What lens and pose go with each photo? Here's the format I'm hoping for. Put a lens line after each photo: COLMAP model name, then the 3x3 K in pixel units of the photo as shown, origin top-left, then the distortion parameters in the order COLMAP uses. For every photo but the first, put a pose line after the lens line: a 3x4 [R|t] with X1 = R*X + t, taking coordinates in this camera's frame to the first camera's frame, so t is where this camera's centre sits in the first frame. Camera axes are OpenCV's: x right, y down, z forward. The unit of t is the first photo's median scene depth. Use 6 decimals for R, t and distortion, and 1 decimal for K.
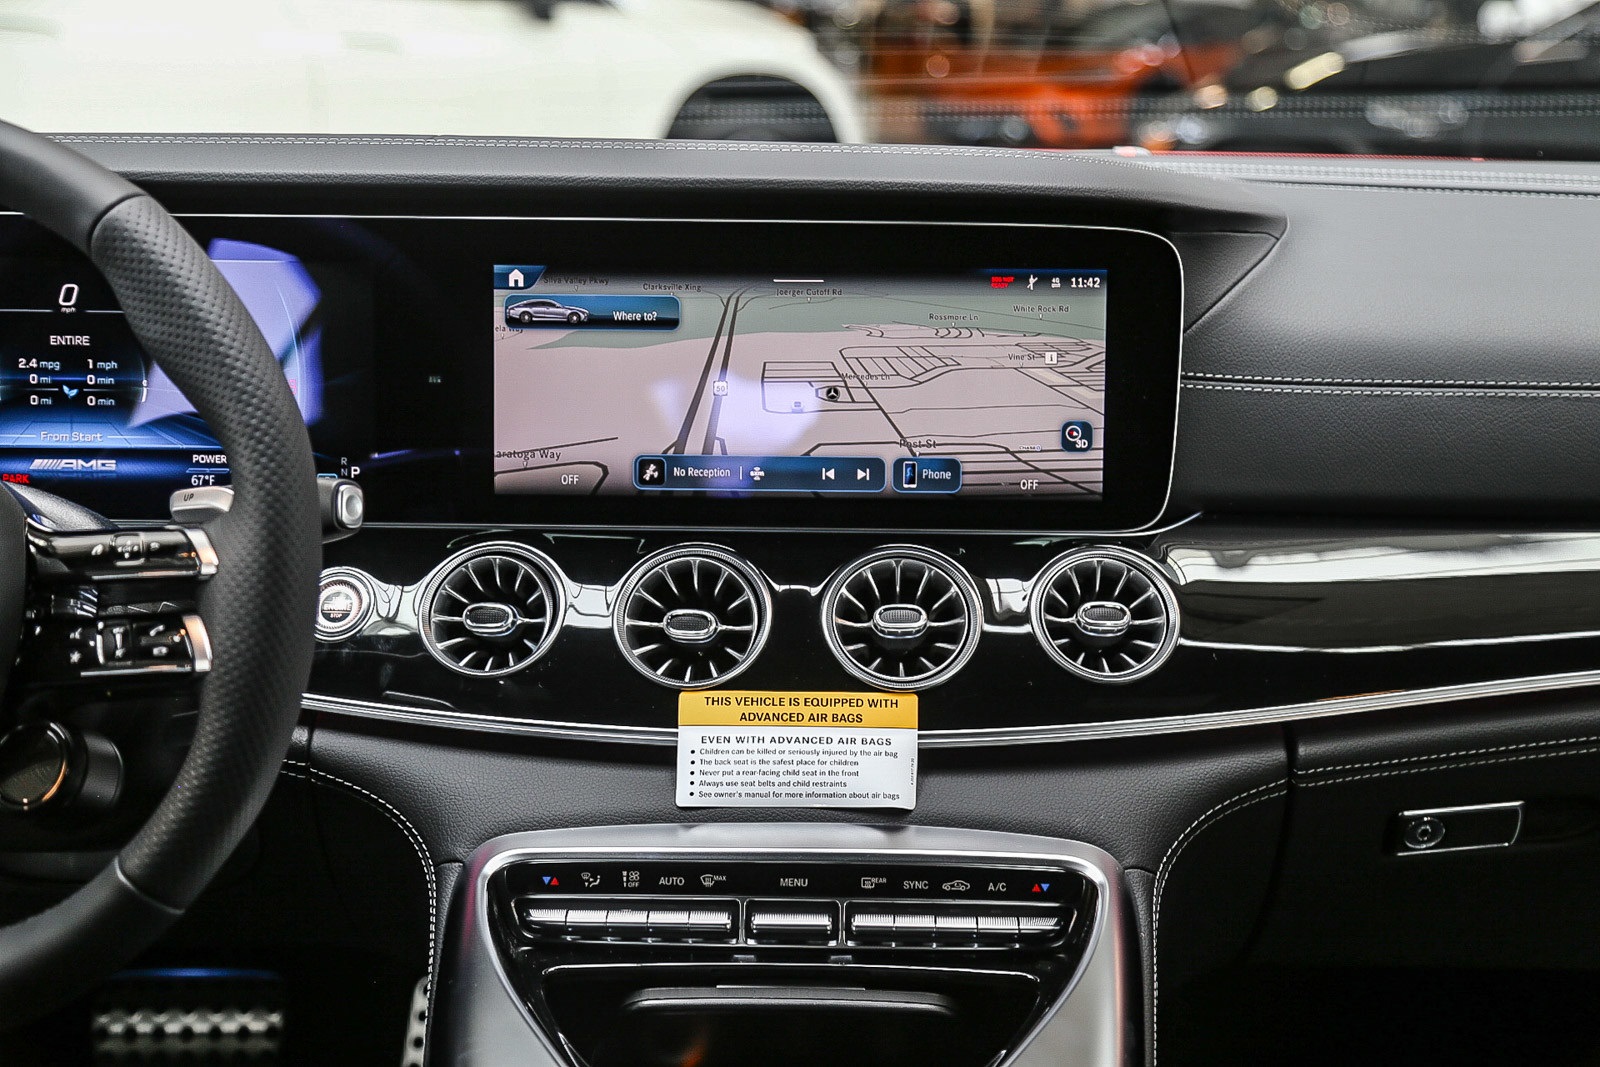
lens RADIAL K [[2314.3, 0, 801.2], [0, 2314.3, 541.2], [0, 0, 1]] dist [0.100846, -0.000105]
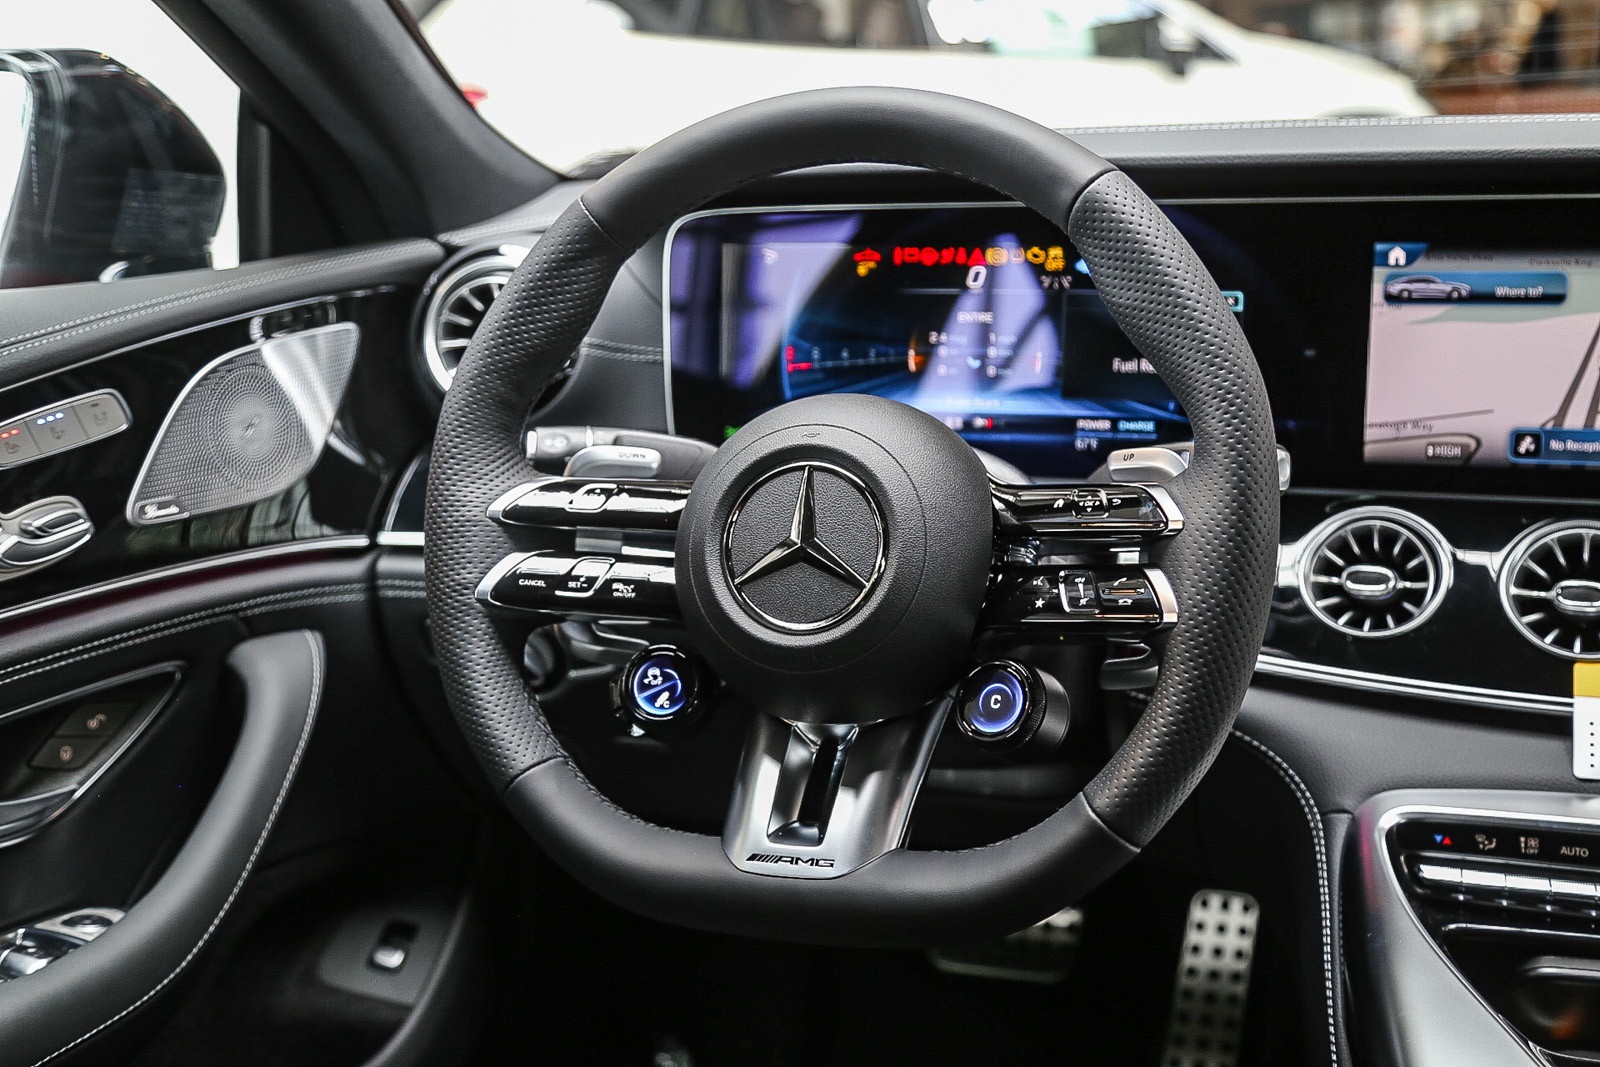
lens RADIAL K [[1852.7, 0, 810.9], [0, 1852.7, 548.9], [0, 0, 1]] dist [0.052019, 0.032953]
pose [[0.959145, 0.038414, -0.280297, -0.141522], [-0.031972, 0.999110, 0.027519, 0.003763], [0.281104, -0.017433, 0.959519, 0.123931]]
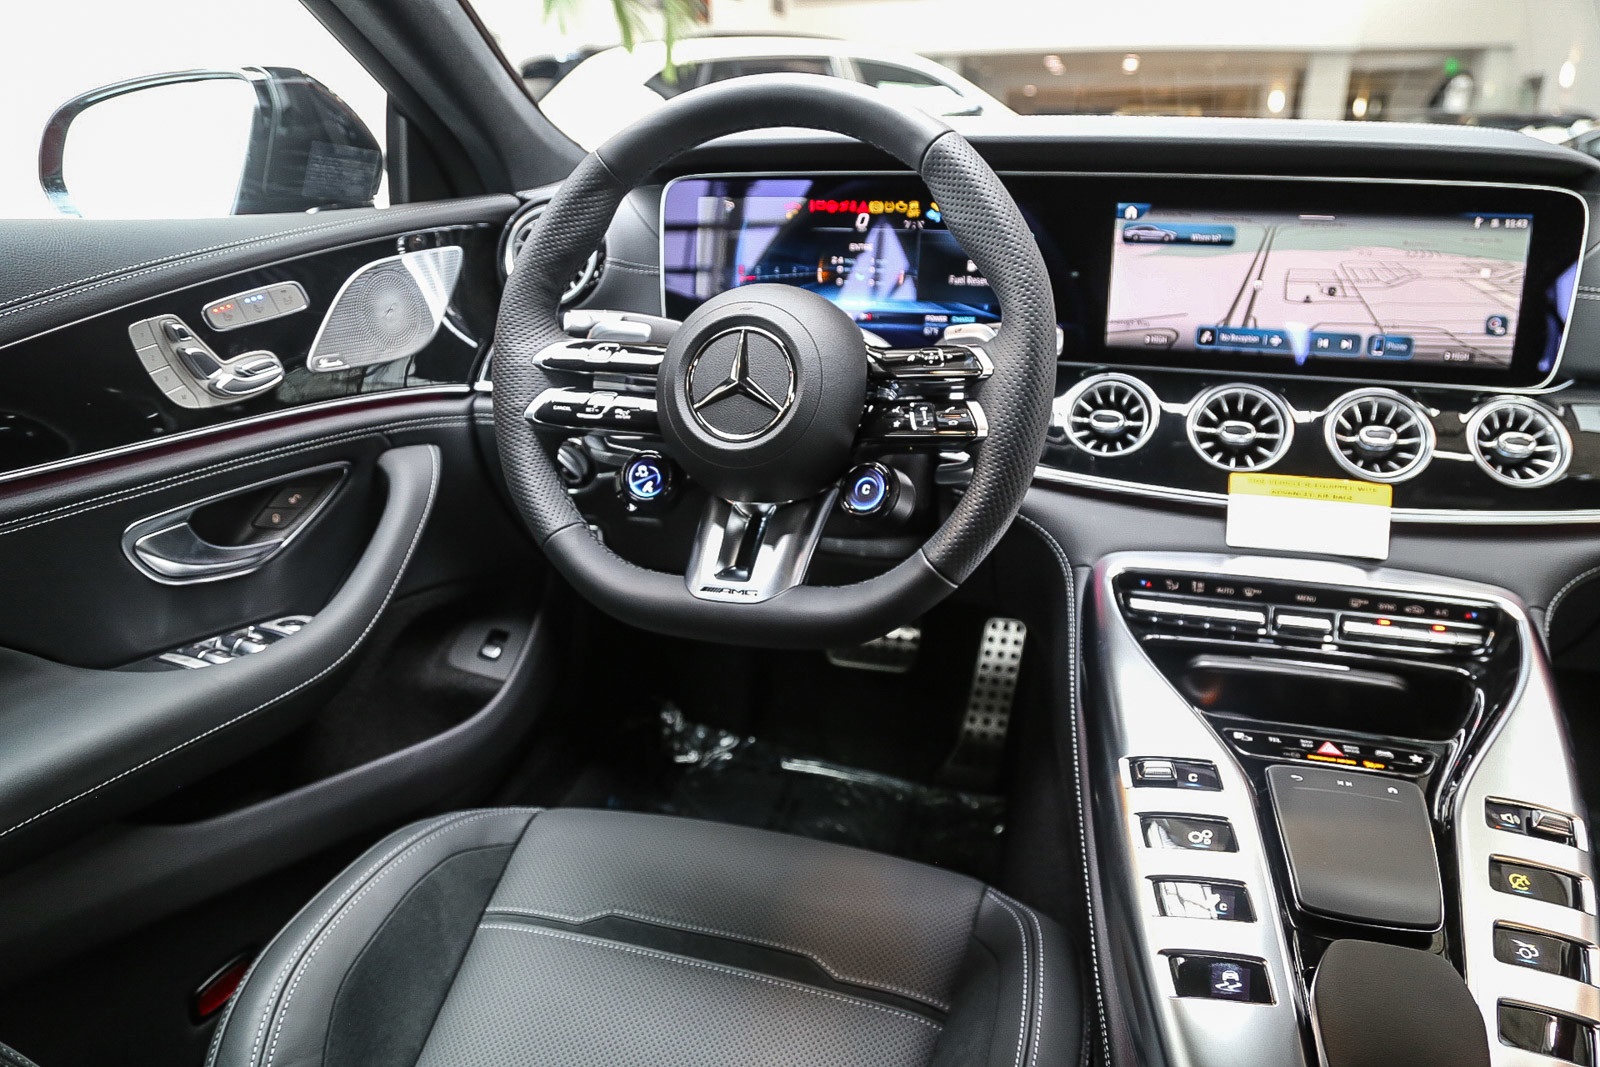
lens RADIAL K [[1077.8, 0, 804.2], [0, 1077.8, 538.0], [0, 0, 1]] dist [-0.082448, 0.032315]
pose [[0.966462, 0.080999, -0.243702, -0.150809], [-0.049982, 0.990138, 0.130877, 0.027423], [0.251900, -0.114307, 0.960979, 0.212265]]
